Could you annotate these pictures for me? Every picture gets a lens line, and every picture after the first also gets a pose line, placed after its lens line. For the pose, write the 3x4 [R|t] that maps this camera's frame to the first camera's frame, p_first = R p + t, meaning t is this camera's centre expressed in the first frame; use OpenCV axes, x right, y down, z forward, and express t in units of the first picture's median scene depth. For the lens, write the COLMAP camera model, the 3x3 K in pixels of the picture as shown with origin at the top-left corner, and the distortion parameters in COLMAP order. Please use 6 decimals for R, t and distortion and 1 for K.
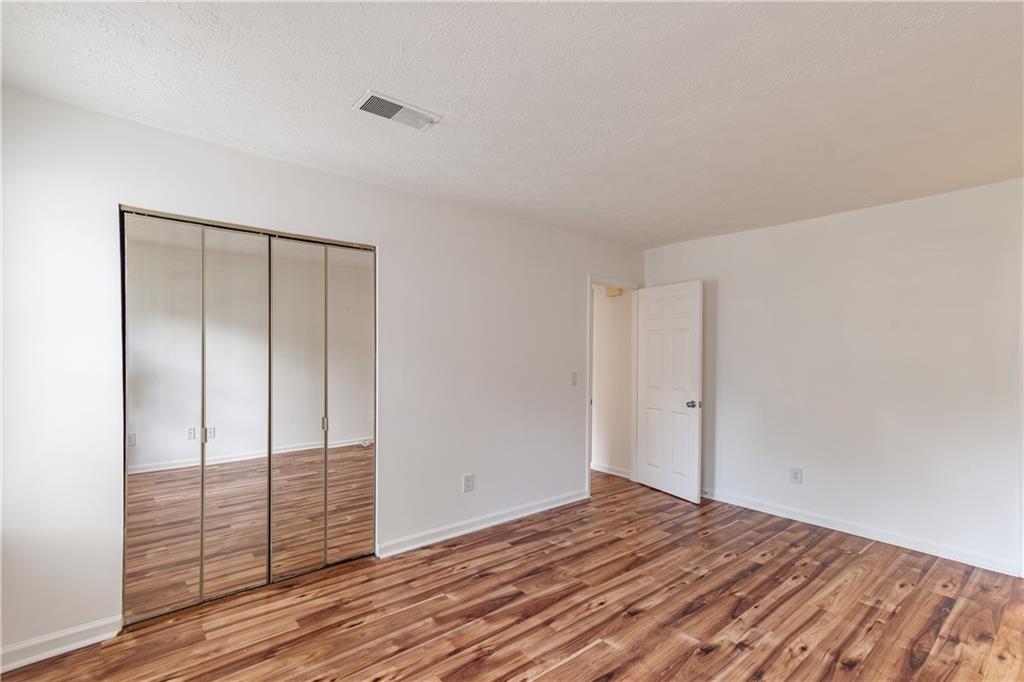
lens RADIAL K [[452.3, 0, 498.1], [0, 452.3, 346.4], [0, 0, 1]] dist [-0.001726, 0.012962]
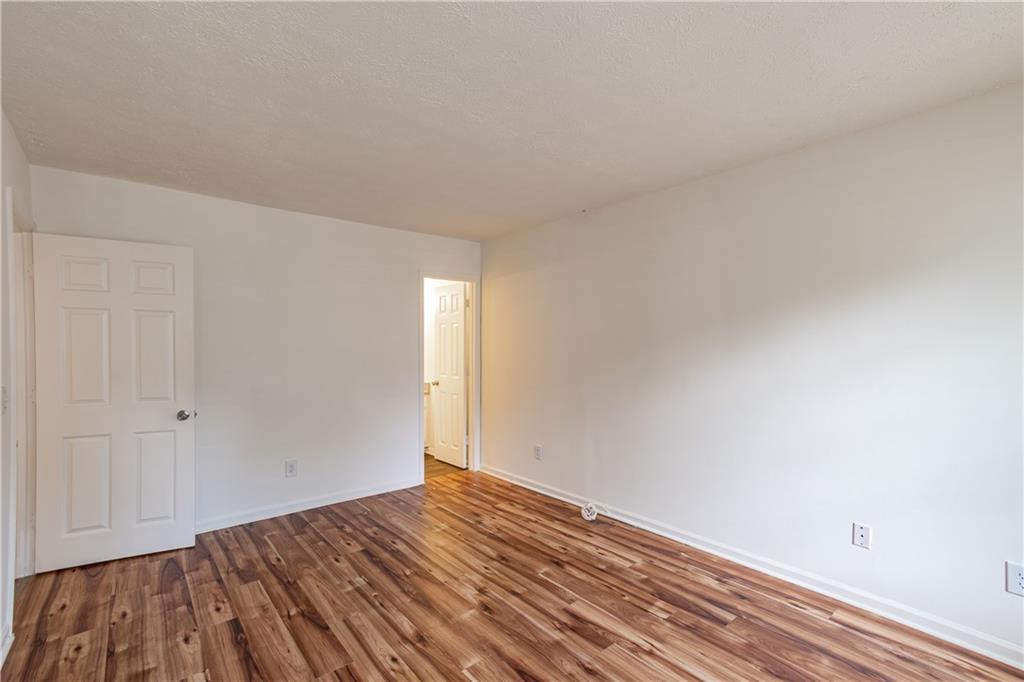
lens RADIAL K [[486.4, 0, 512.0], [0, 486.4, 341.0], [0, 0, 1]] dist [-0.000871, 0.017465]
pose [[-0.019897, 0.004107, 0.999794, -0.543090], [-0.015573, 0.999869, -0.004417, 0.001540], [-0.999681, -0.015658, -0.019830, 0.687322]]
